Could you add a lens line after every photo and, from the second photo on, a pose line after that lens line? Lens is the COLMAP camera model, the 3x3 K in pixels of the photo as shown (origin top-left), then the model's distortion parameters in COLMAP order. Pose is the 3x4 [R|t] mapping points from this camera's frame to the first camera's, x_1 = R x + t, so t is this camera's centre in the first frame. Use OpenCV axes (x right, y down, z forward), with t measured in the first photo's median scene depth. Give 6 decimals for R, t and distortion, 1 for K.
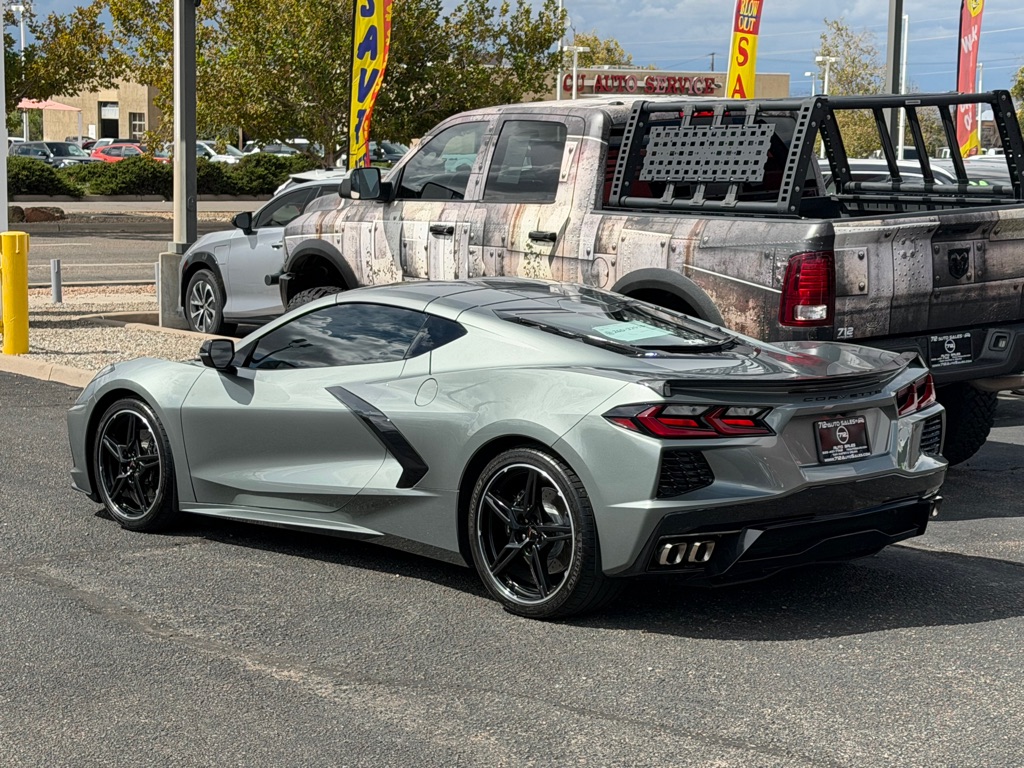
lens RADIAL K [[2244.2, 0, 531.2], [0, 2244.2, 388.3], [0, 0, 1]] dist [0.102506, 0.355770]
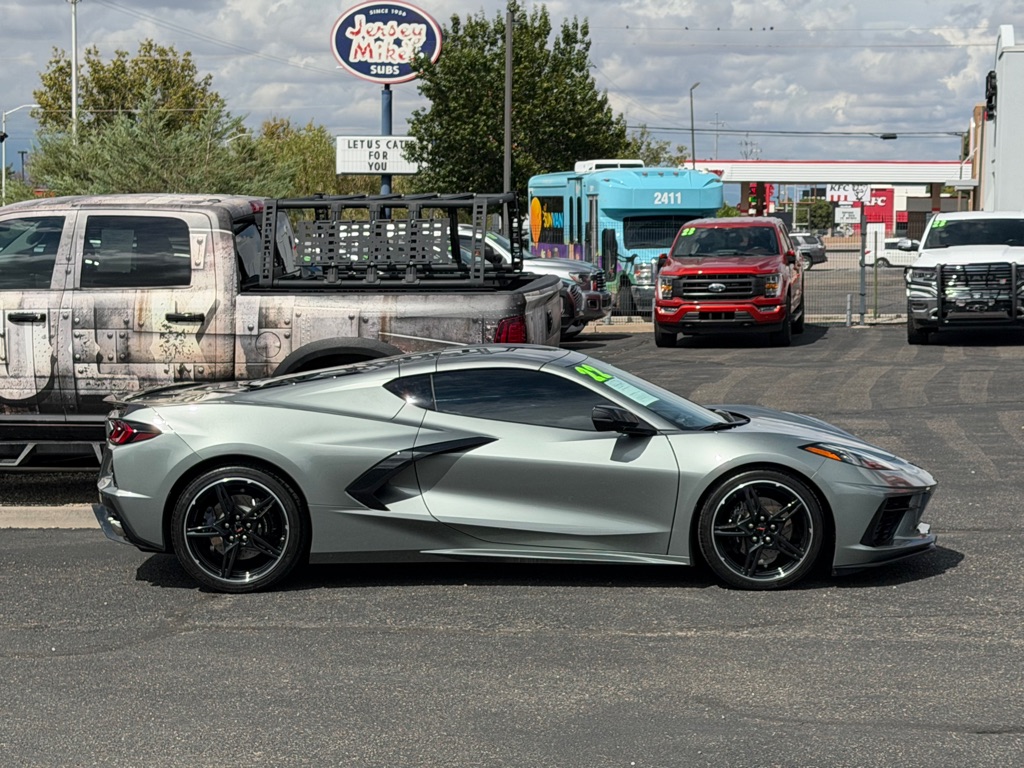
lens RADIAL K [[2283.4, 0, 537.8], [0, 2283.4, 386.8], [0, 0, 1]] dist [0.108917, 0.258401]
pose [[0.684935, -0.064763, 0.725720, -0.768487], [0.090821, 0.995862, 0.003154, -0.021252], [-0.722922, 0.063751, 0.687983, 0.078038]]
